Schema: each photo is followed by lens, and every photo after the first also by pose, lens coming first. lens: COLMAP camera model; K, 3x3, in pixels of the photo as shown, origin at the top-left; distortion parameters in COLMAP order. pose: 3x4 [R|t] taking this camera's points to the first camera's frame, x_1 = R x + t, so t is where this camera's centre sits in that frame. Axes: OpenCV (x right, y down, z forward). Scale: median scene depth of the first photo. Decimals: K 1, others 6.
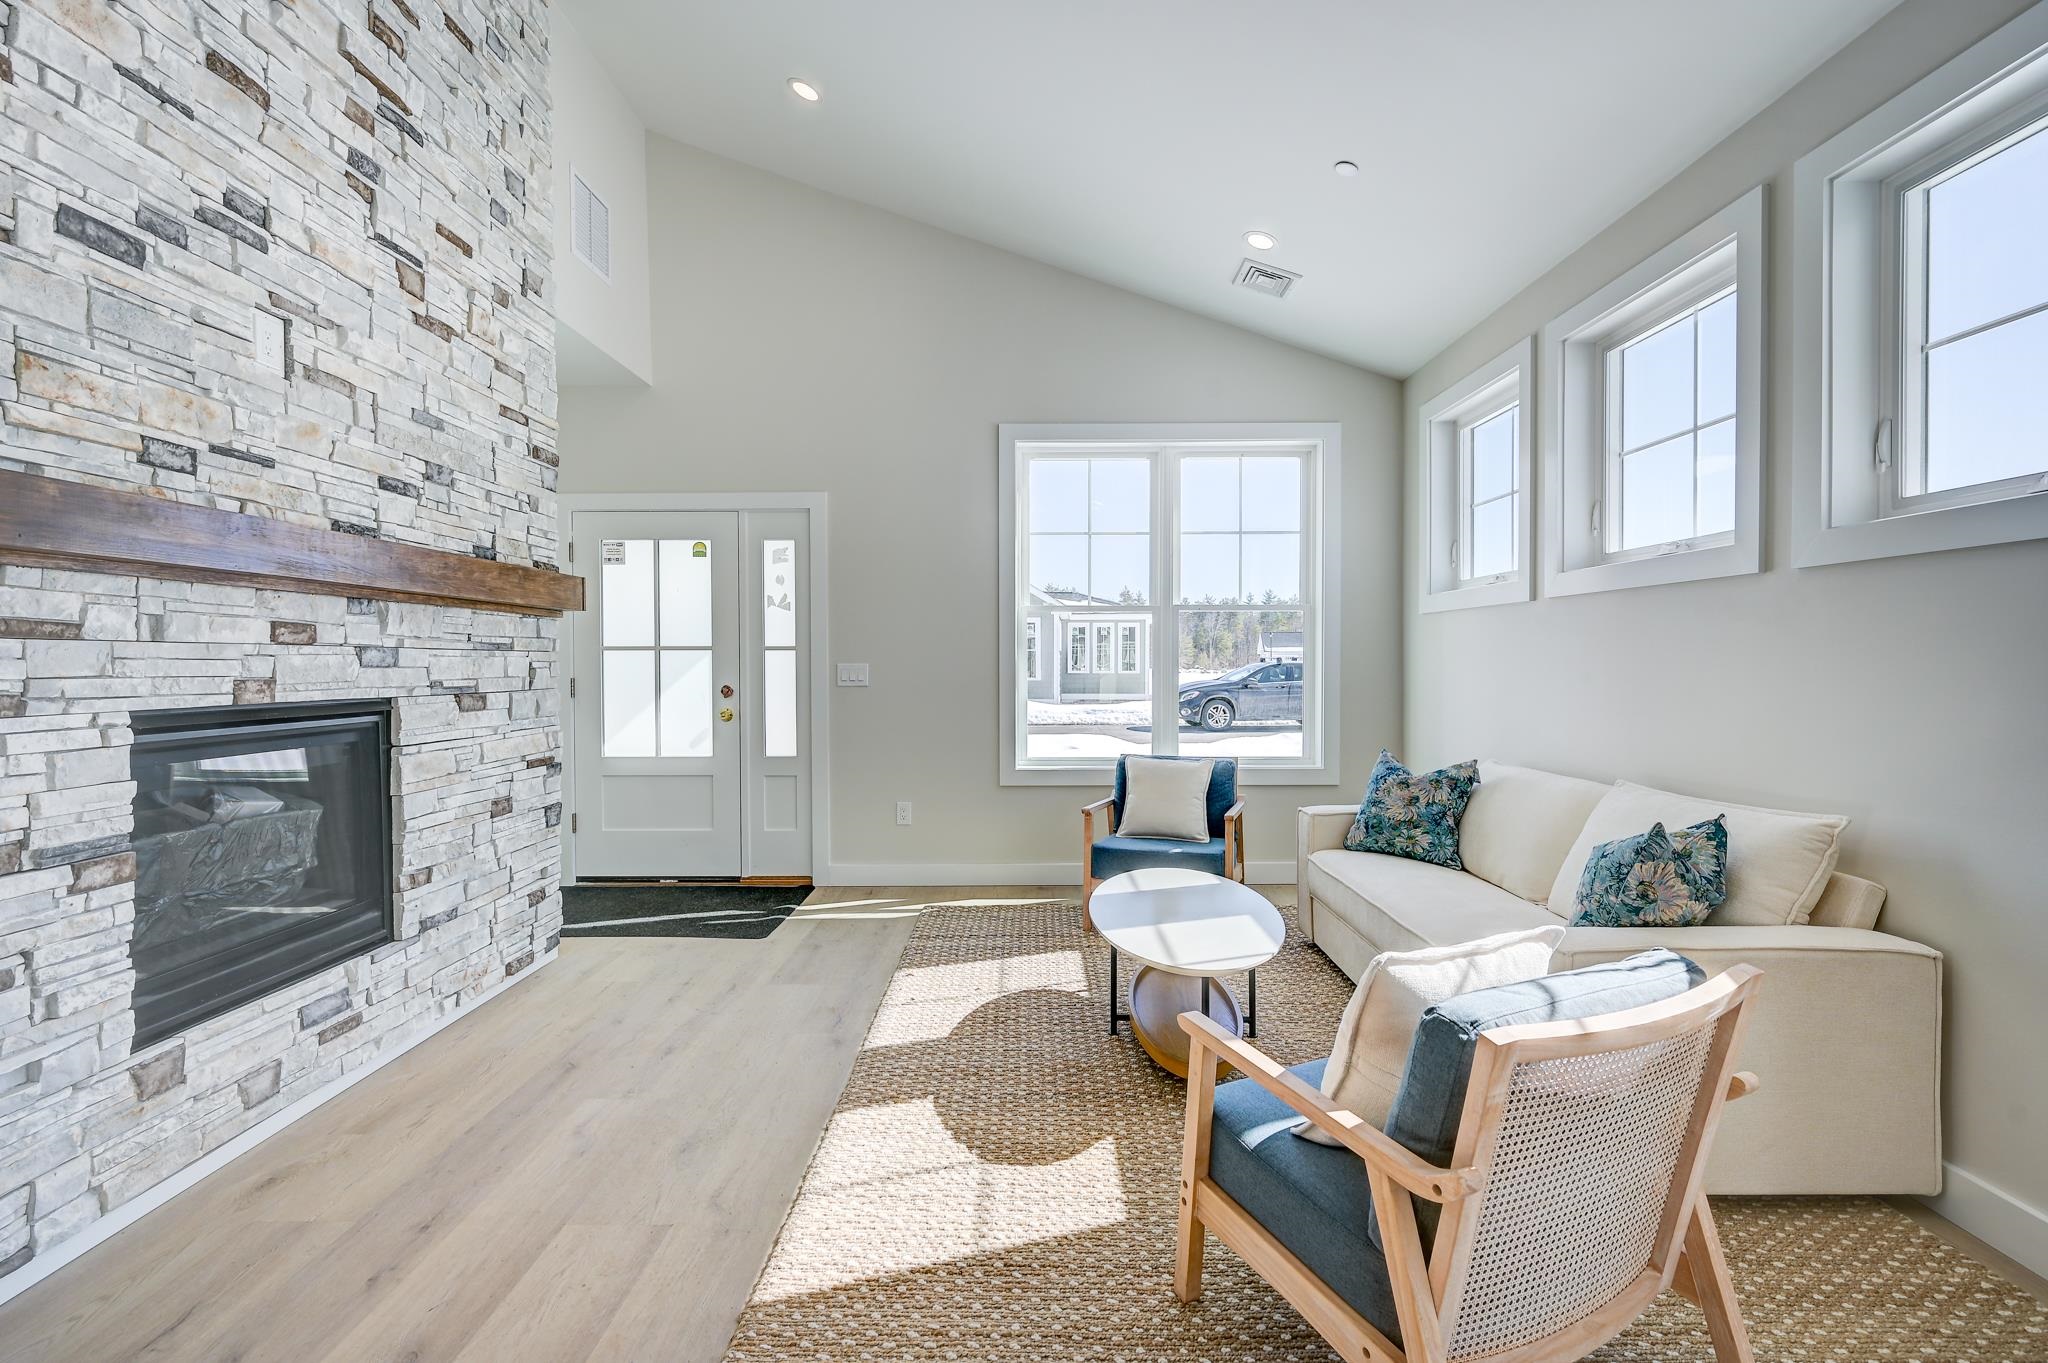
lens RADIAL K [[920.7, 0, 1038.0], [0, 920.7, 675.2], [0, 0, 1]] dist [0.004000, -0.001404]
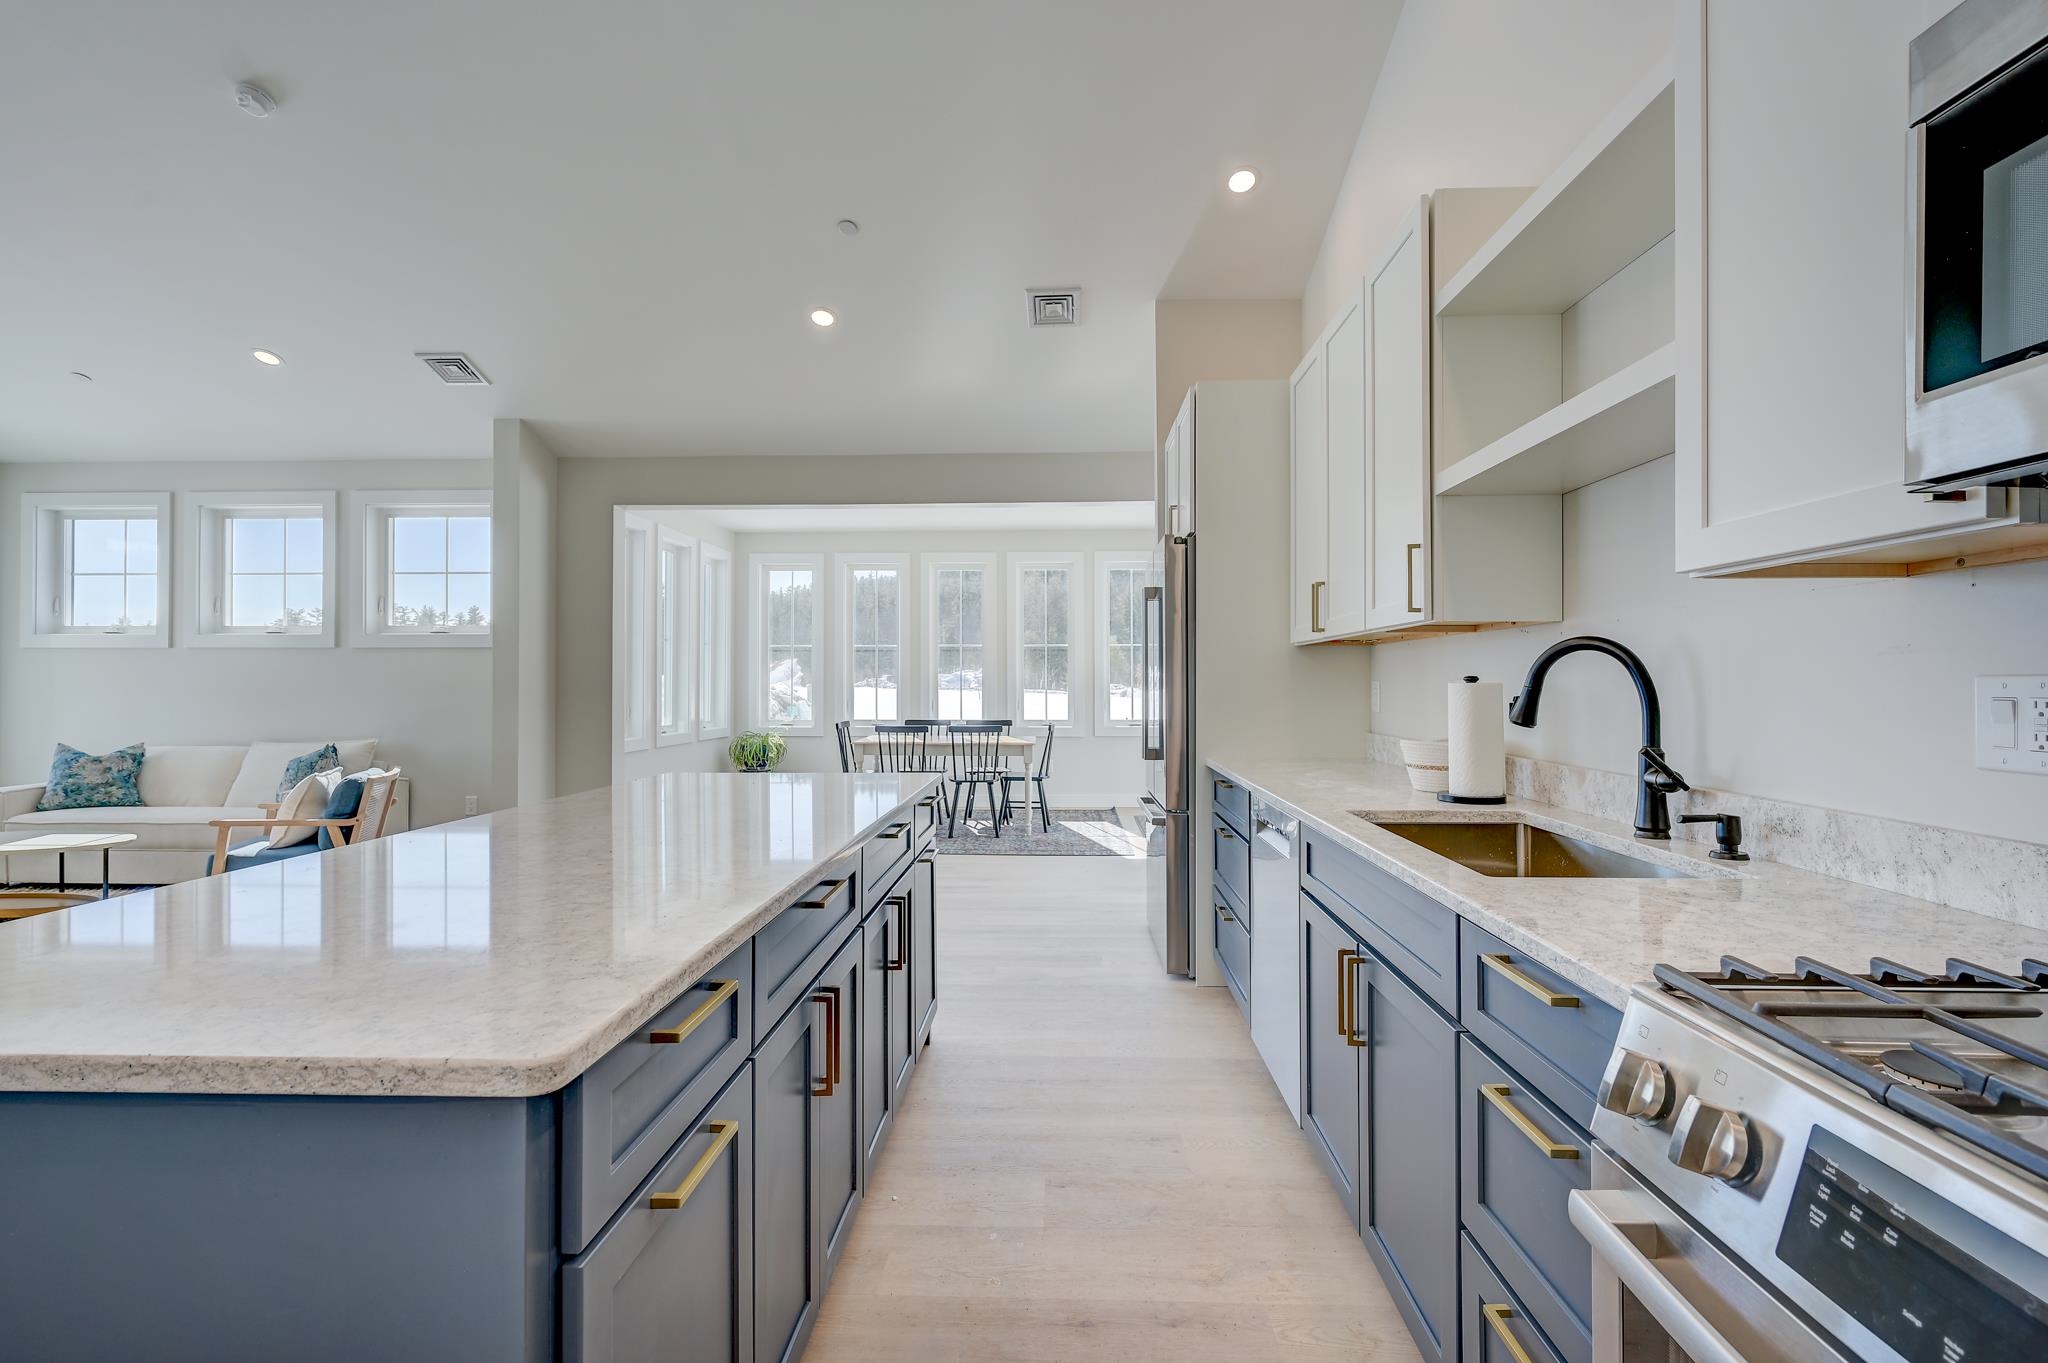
lens RADIAL K [[920.7, 0, 1021.5], [0, 920.7, 688.2], [0, 0, 1]] dist [0.004000, -0.001404]
pose [[0.059789, 0.000592, 0.998211, -1.439462], [0.012633, 0.999919, -0.001349, 0.021912], [-0.998131, 0.012691, 0.059777, -0.890062]]
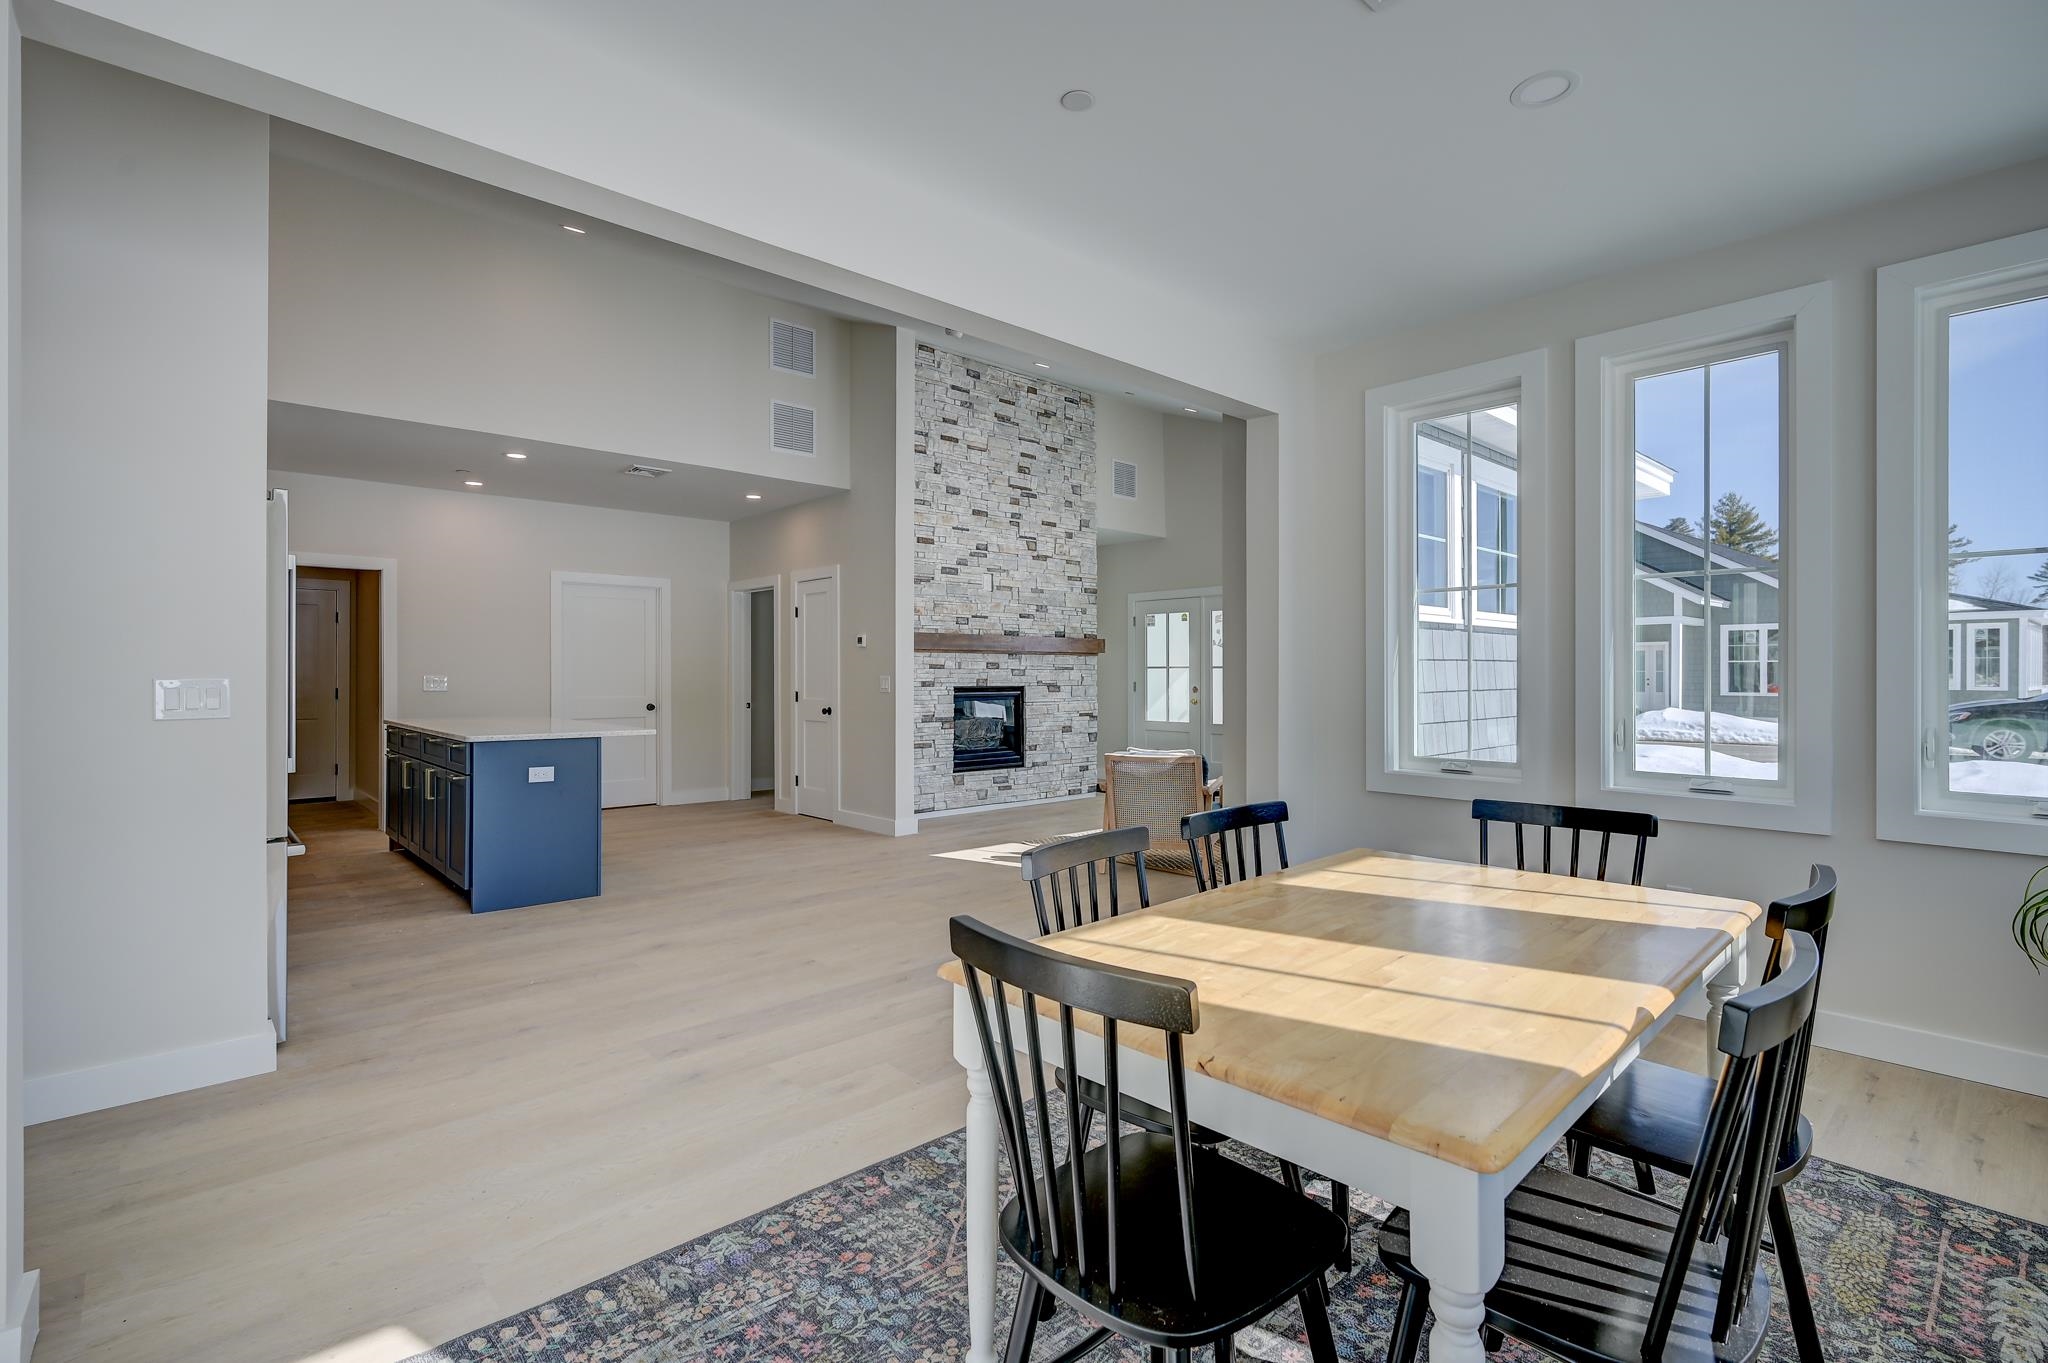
lens RADIAL K [[920.7, 0, 1029.6], [0, 920.7, 678.0], [0, 0, 1]] dist [0.004000, -0.001404]
pose [[0.678625, 0.003849, -0.734475, 1.608089], [-0.012028, 0.999910, -0.005873, 0.016158], [0.734386, 0.012820, 0.678611, -1.087192]]
